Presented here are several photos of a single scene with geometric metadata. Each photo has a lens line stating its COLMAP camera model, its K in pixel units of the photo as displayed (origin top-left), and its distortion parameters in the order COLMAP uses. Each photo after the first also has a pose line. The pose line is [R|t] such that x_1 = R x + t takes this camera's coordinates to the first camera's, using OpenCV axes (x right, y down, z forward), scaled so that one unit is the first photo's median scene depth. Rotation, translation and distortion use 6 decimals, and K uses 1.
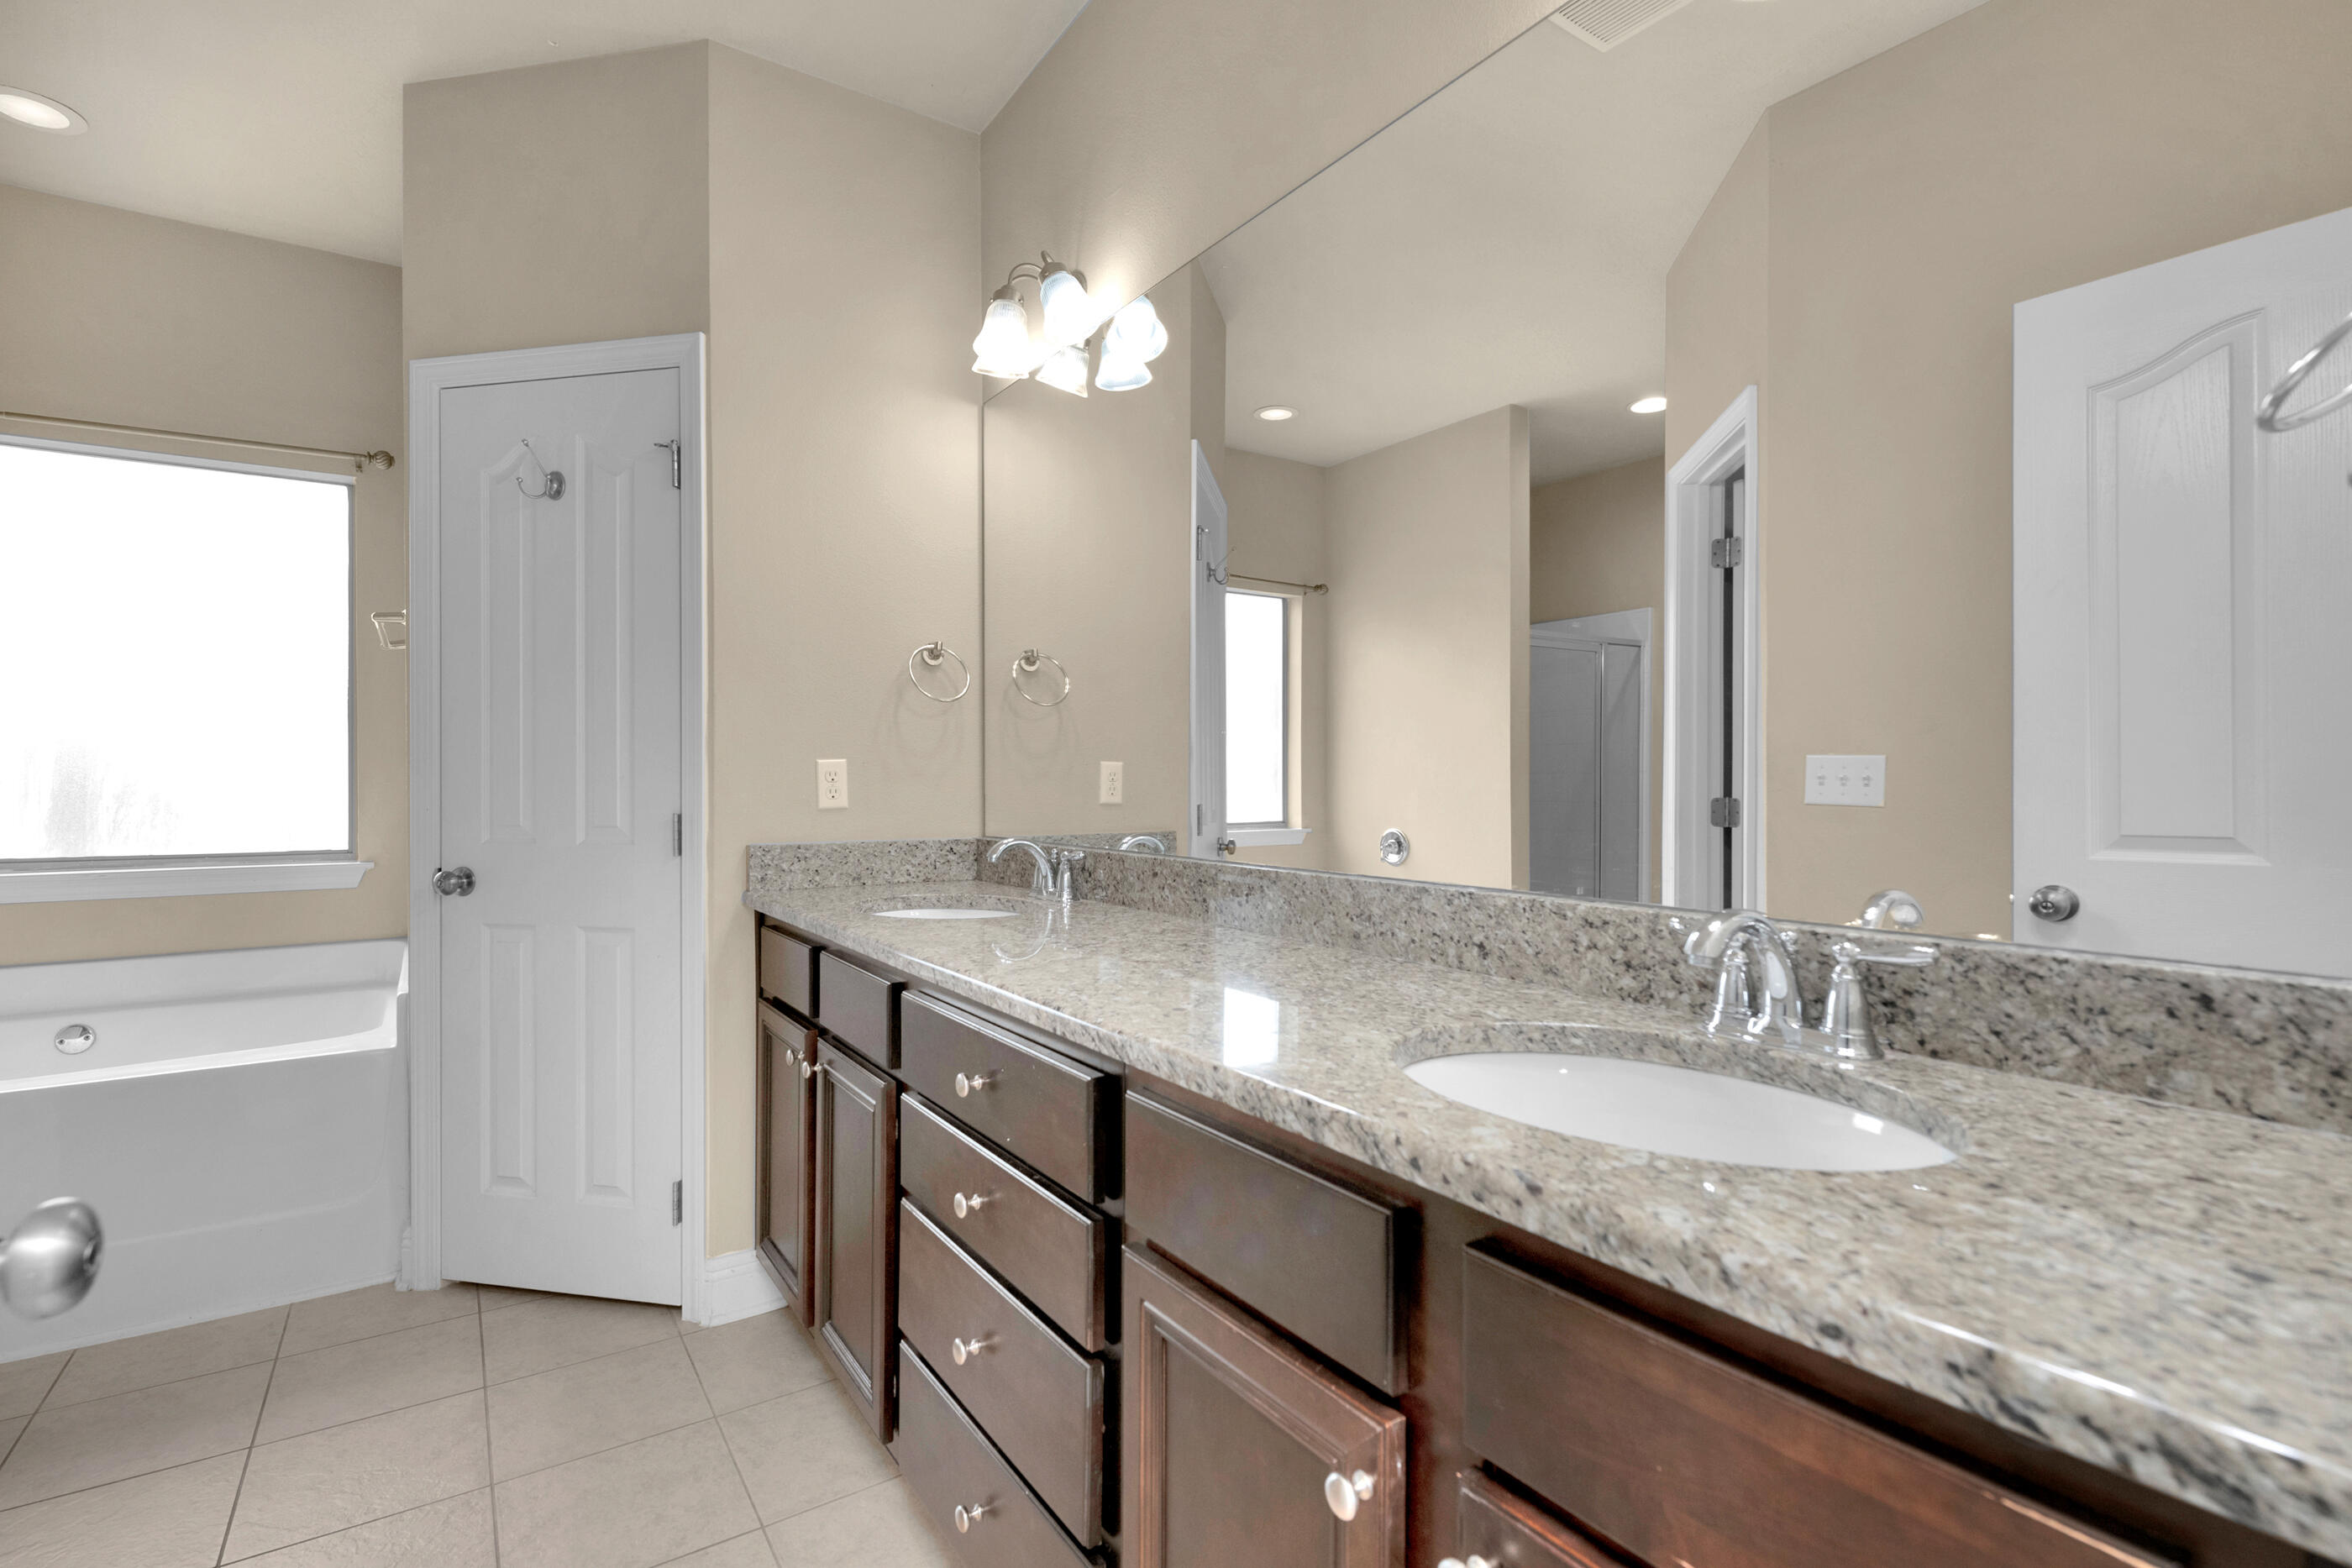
lens RADIAL K [[1069.3, 0, 1185.0], [0, 1069.3, 787.3], [0, 0, 1]] dist [0.015478, -0.009016]
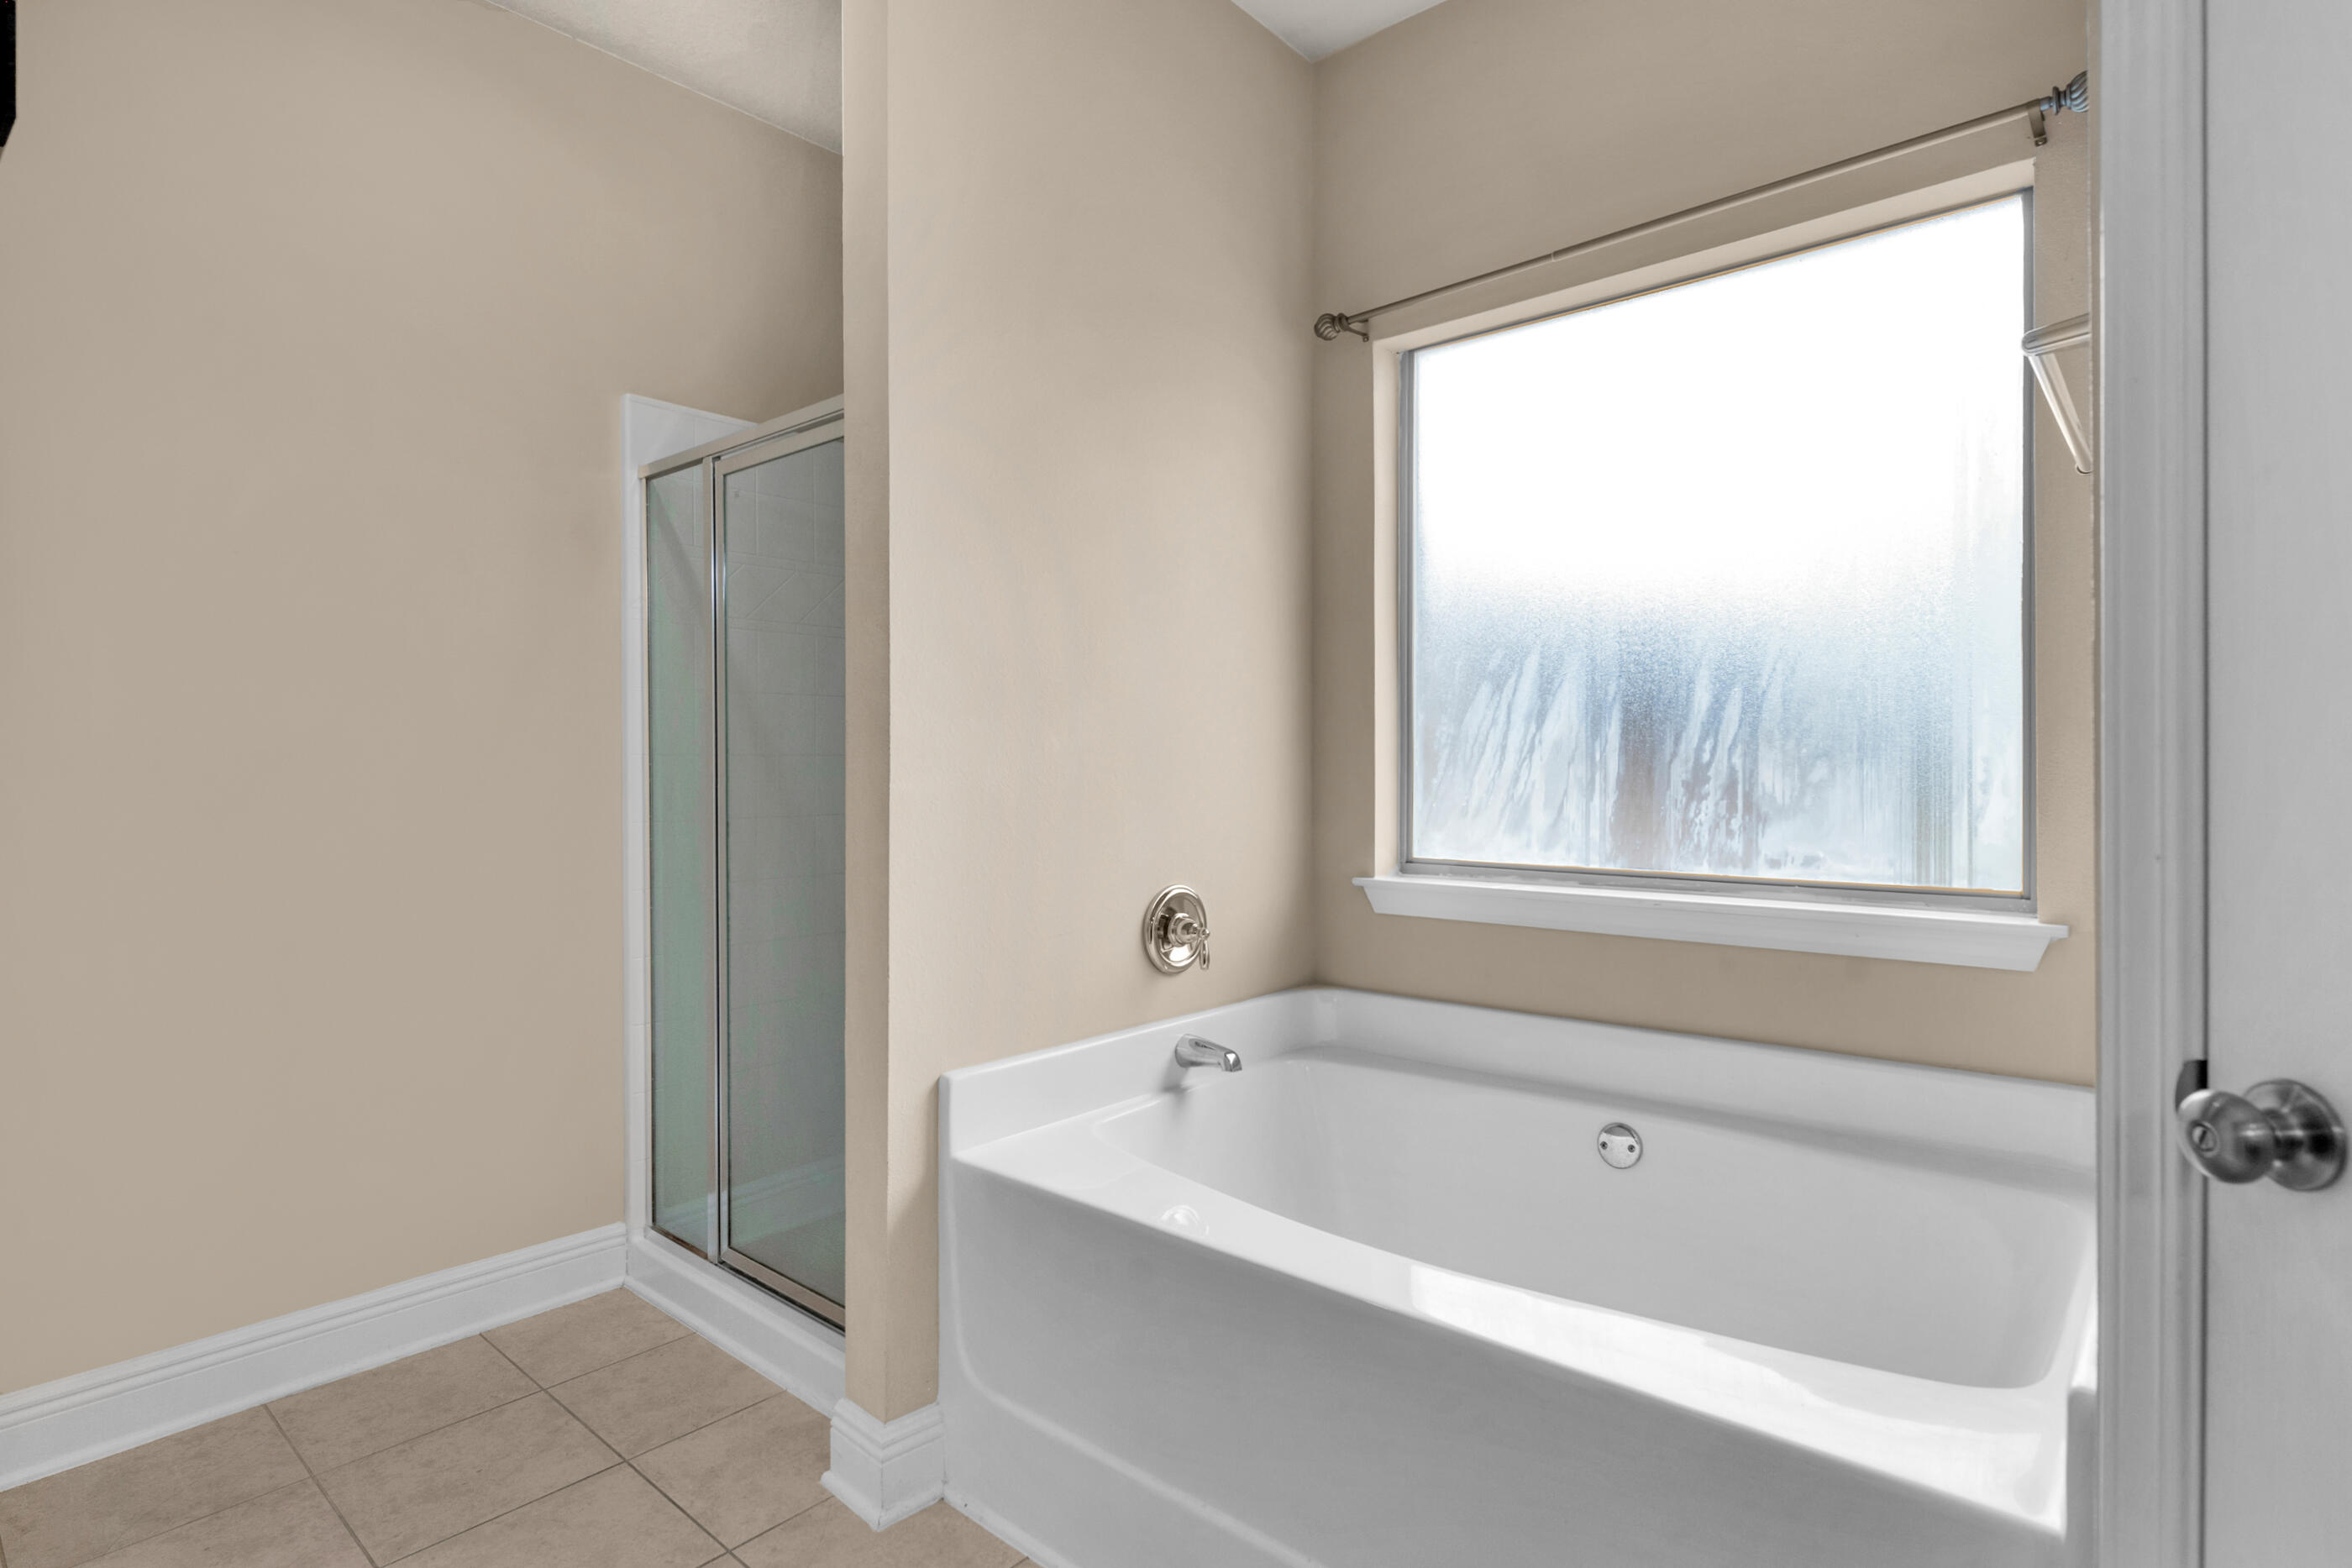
lens RADIAL K [[1166.7, 0, 1177.5], [0, 1166.7, 775.1], [0, 0, 1]] dist [0.002068, -0.000200]
pose [[0.233843, 0.004804, -0.972262, -0.505005], [0.000203, 0.999988, 0.004990, -0.001911], [0.972274, -0.001365, 0.233839, 0.735621]]
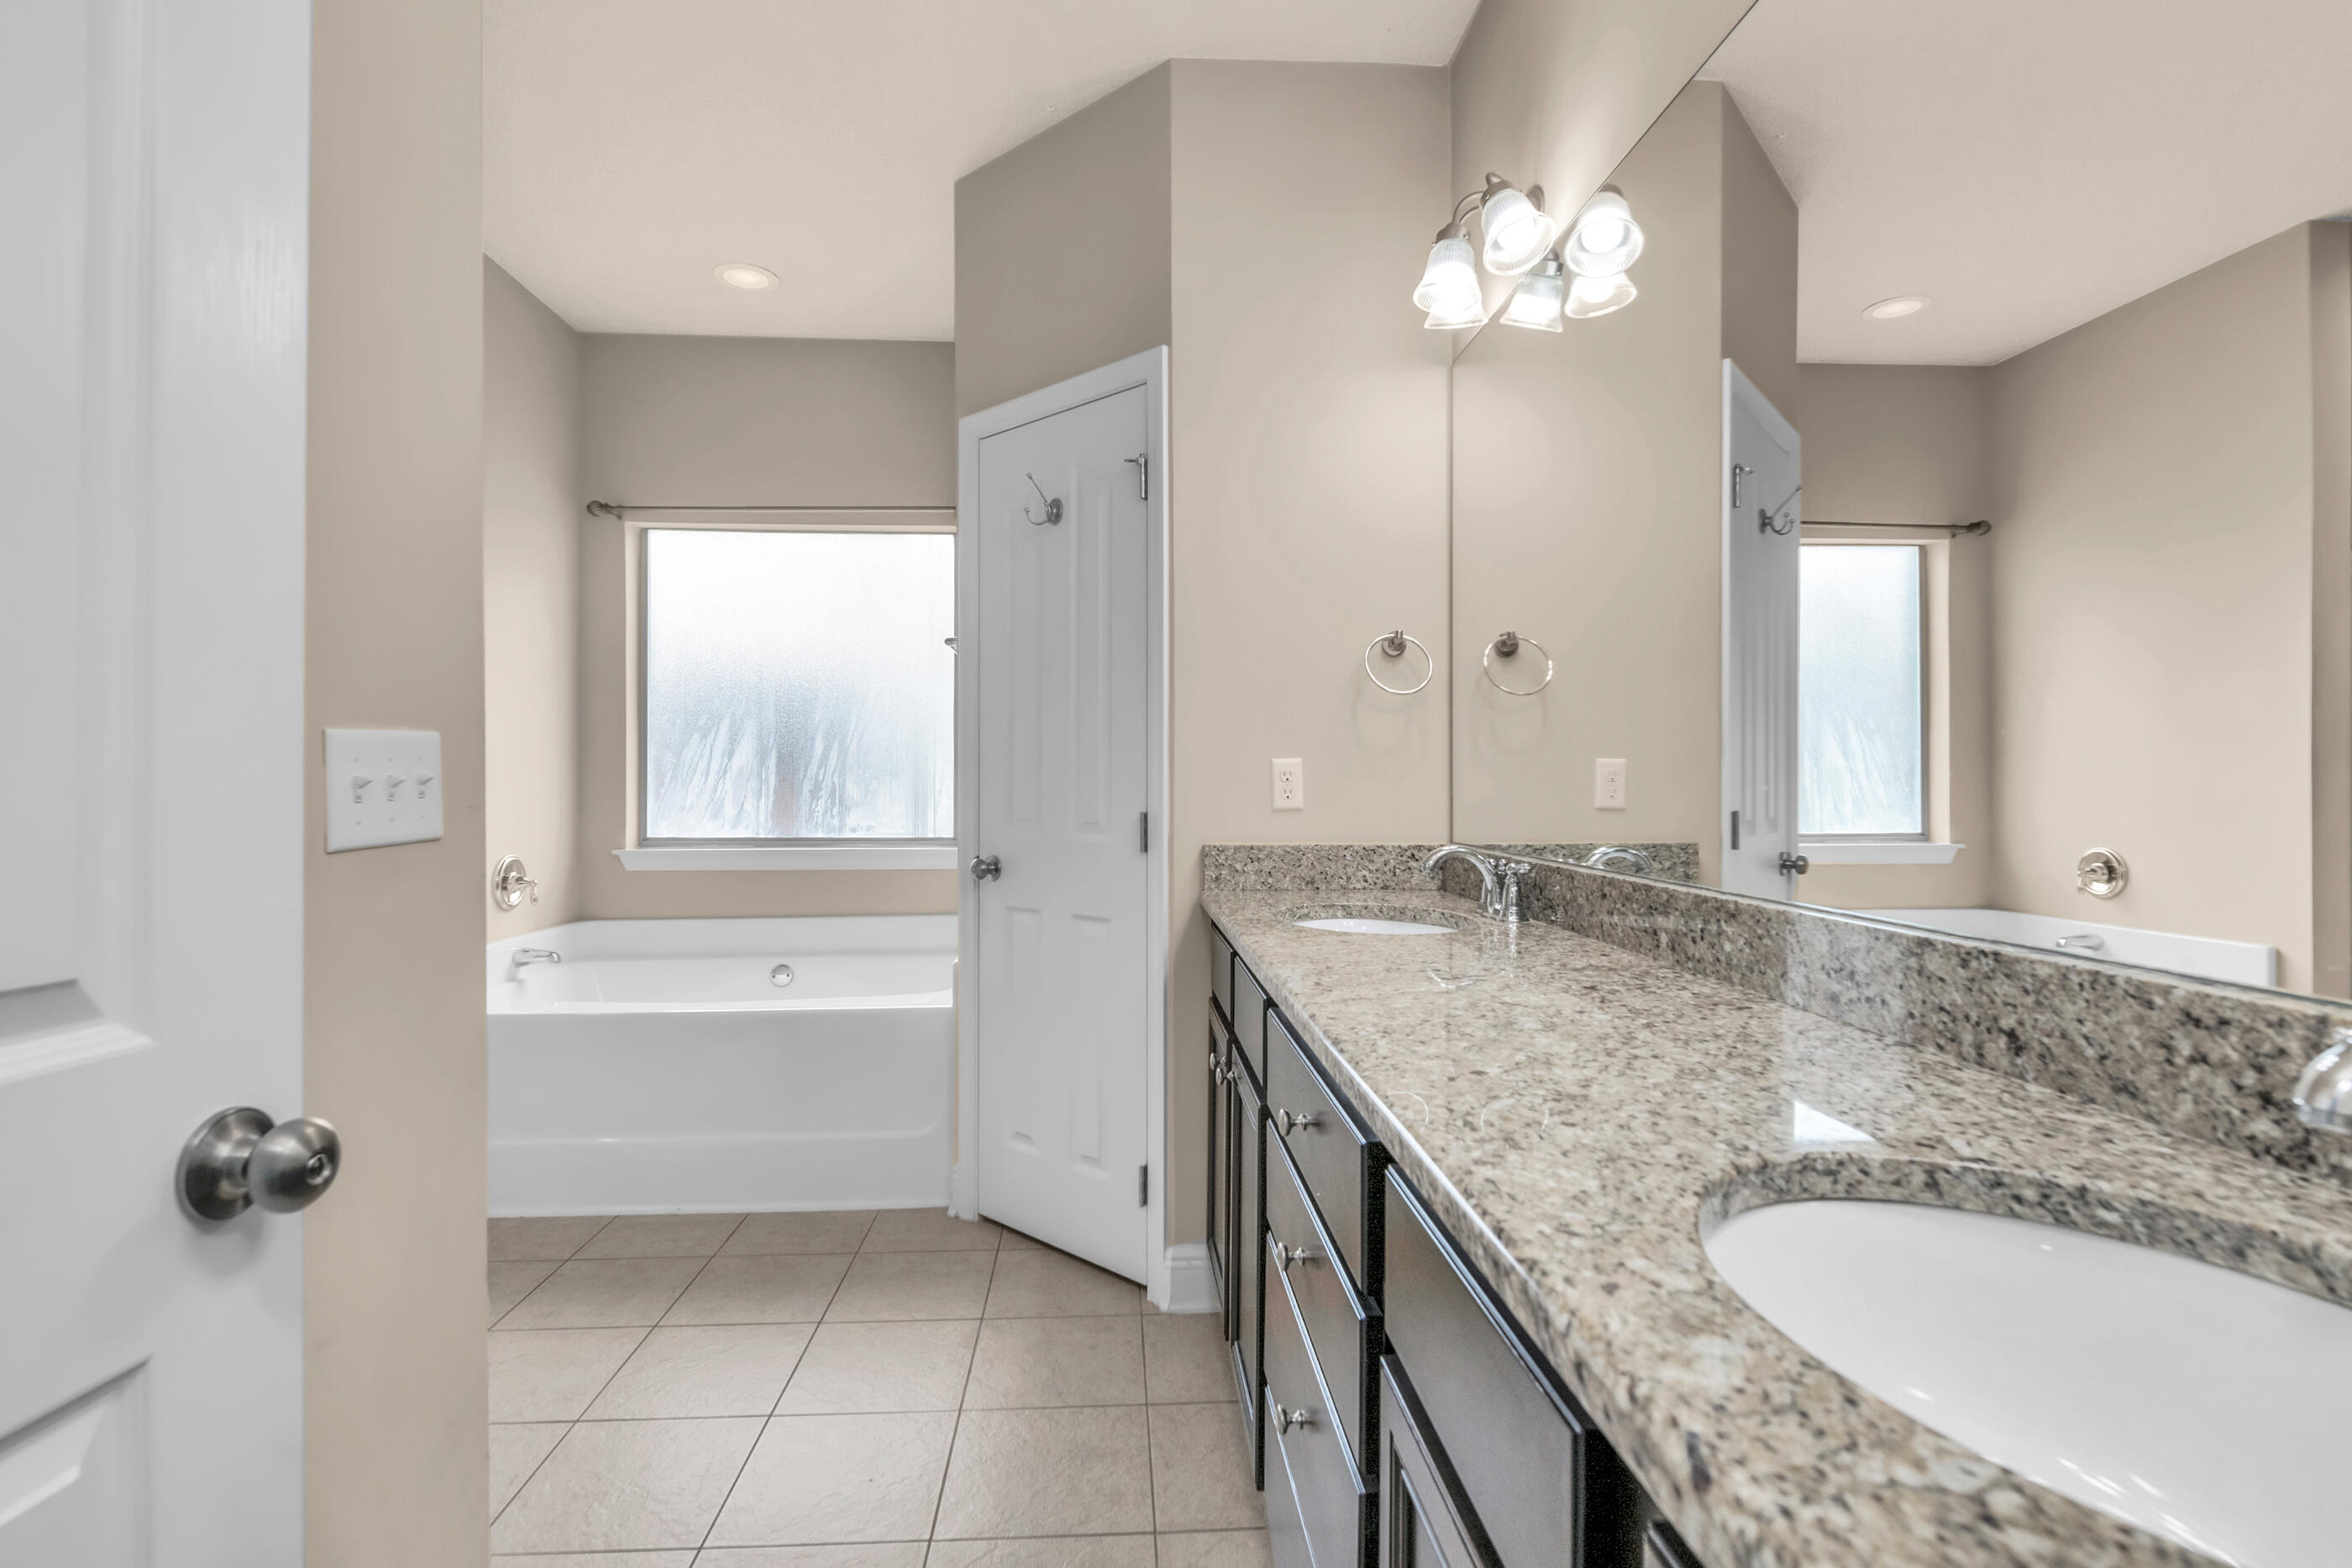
lens RADIAL K [[1110.4, 0, 1183.1], [0, 1110.4, 785.5], [0, 0, 1]] dist [0.012249, -0.009750]
pose [[0.862587, 0.003525, -0.505896, 0.111038], [-0.004317, 0.999991, -0.000393, -0.001031], [0.505890, 0.002523, 0.862594, 0.094100]]
